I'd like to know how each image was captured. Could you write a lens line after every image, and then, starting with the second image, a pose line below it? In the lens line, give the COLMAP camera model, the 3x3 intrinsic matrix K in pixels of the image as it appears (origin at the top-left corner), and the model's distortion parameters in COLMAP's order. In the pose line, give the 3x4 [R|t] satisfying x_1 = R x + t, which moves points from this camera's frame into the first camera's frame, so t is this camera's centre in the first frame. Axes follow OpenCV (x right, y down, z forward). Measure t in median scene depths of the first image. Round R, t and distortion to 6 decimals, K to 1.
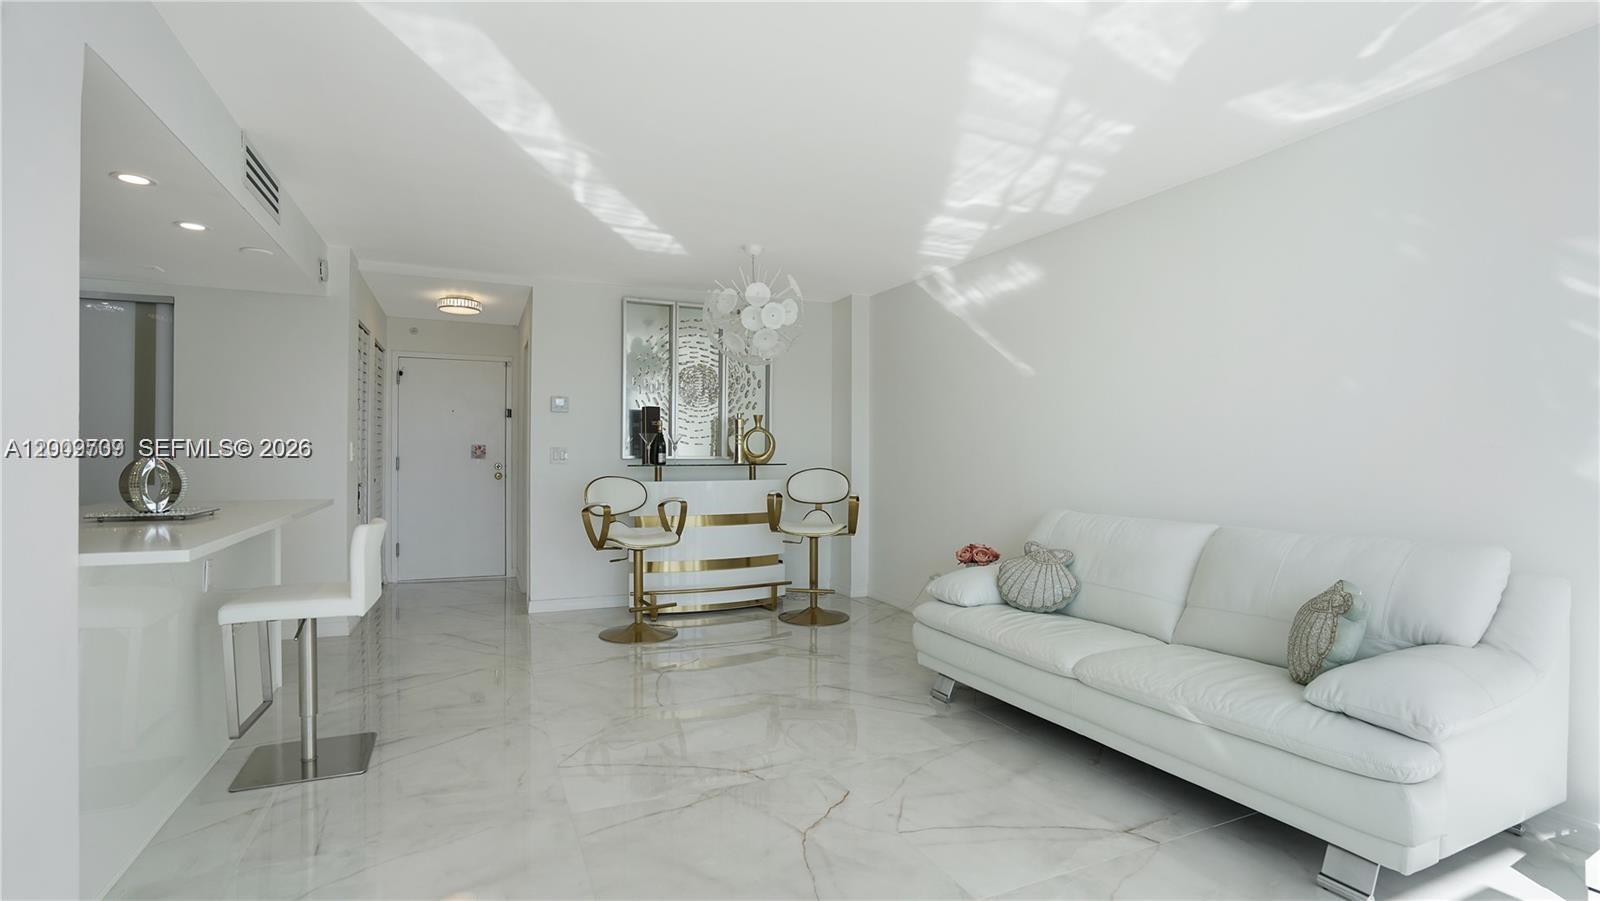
lens RADIAL K [[745.8, 0, 796.1], [0, 745.8, 454.2], [0, 0, 1]] dist [-0.047123, 0.001025]
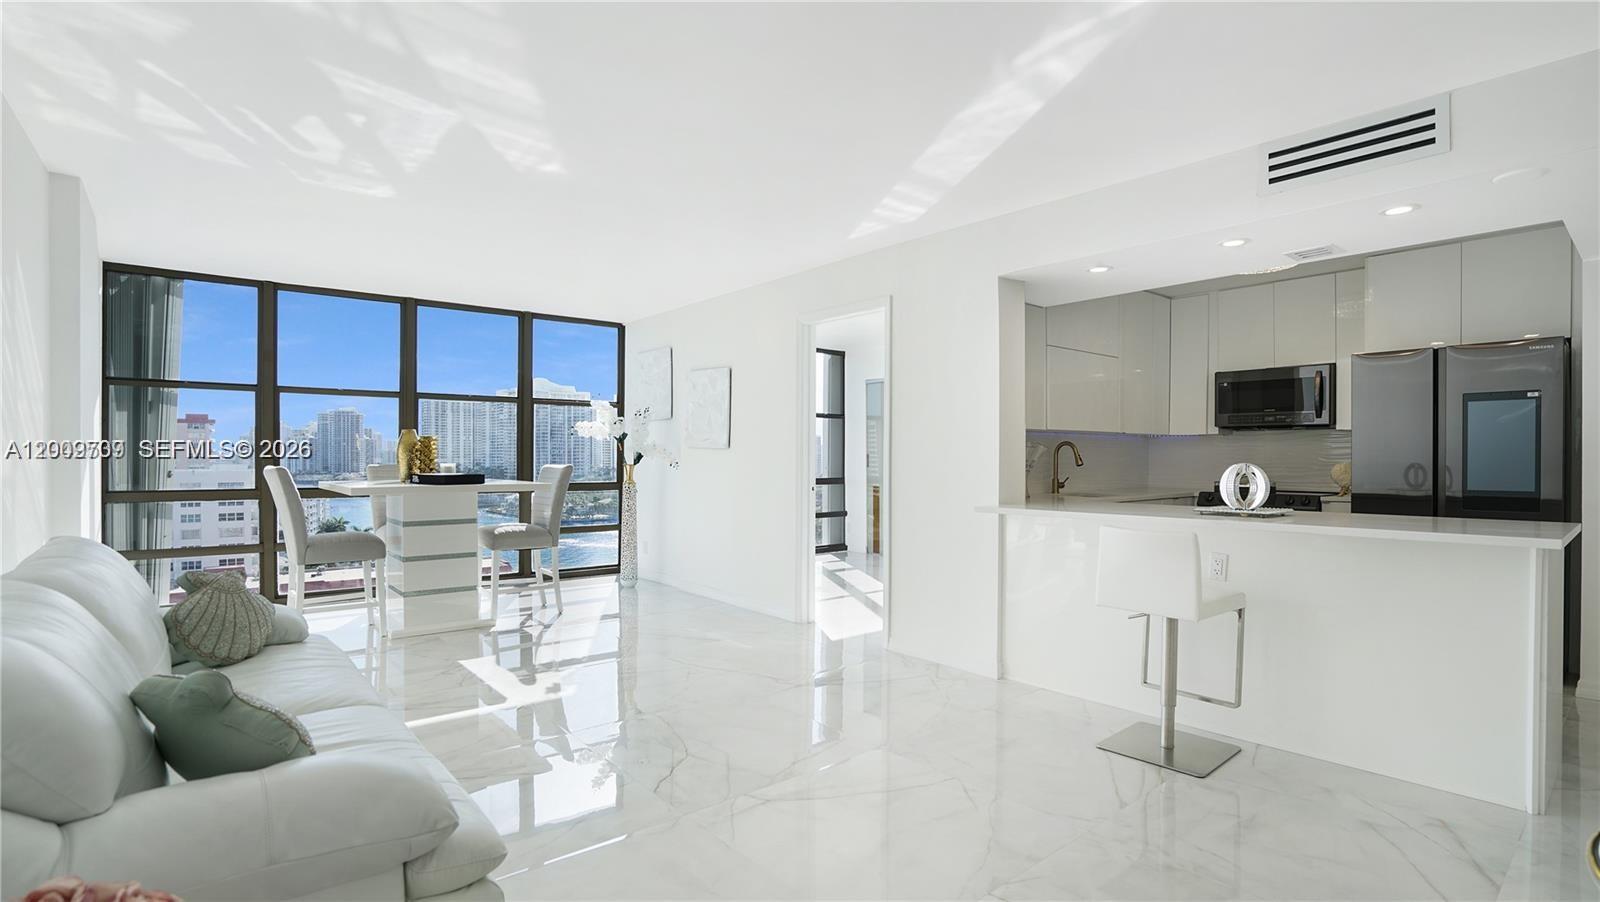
lens RADIAL K [[753.9, 0, 793.0], [0, 753.9, 457.8], [0, 0, 1]] dist [-0.056078, 0.026671]
pose [[-0.965235, -0.003834, -0.261357, 0.098214], [-0.005516, 0.999969, 0.005702, -0.004439], [0.261327, 0.006946, -0.965225, 1.268175]]
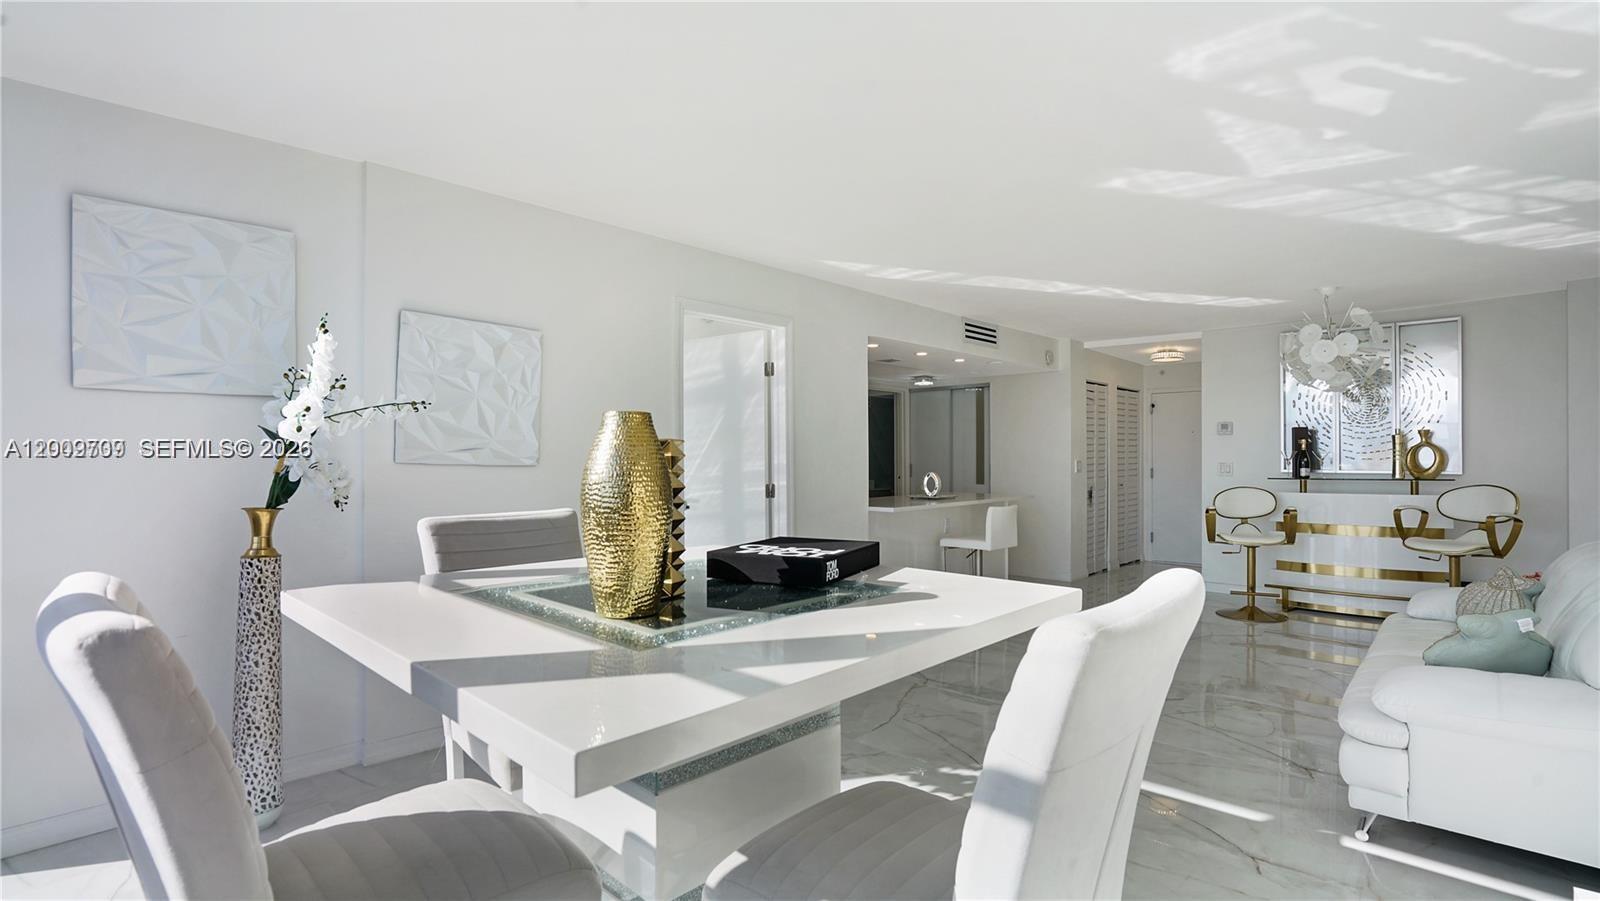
lens RADIAL K [[753.9, 0, 793.0], [0, 753.9, 457.3], [0, 0, 1]] dist [-0.056078, 0.026671]
pose [[0.379119, -0.003788, -0.925340, 0.736227], [0.004256, 0.999988, -0.002350, -0.023810], [0.925338, -0.003047, 0.379131, -0.199161]]
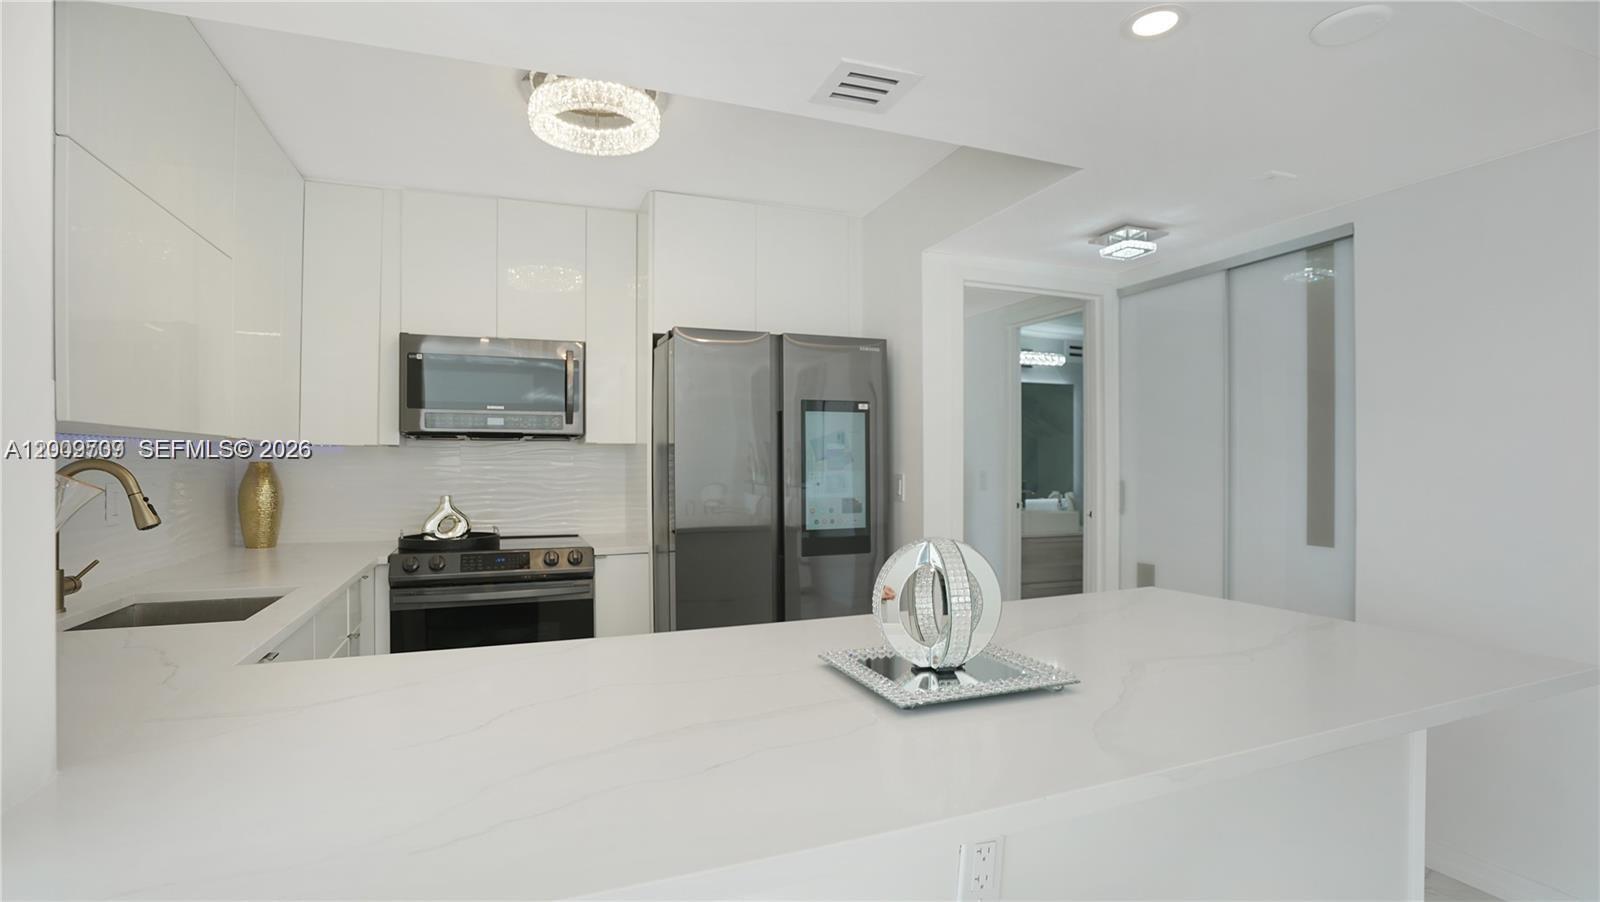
lens RADIAL K [[745.8, 0, 796.1], [0, 745.8, 454.7], [0, 0, 1]] dist [-0.047123, 0.001025]
pose [[-0.050916, -0.017128, -0.998556, -0.278851], [-0.002579, 0.999852, -0.017019, -0.022159], [0.998700, 0.001709, -0.050952, 0.600497]]
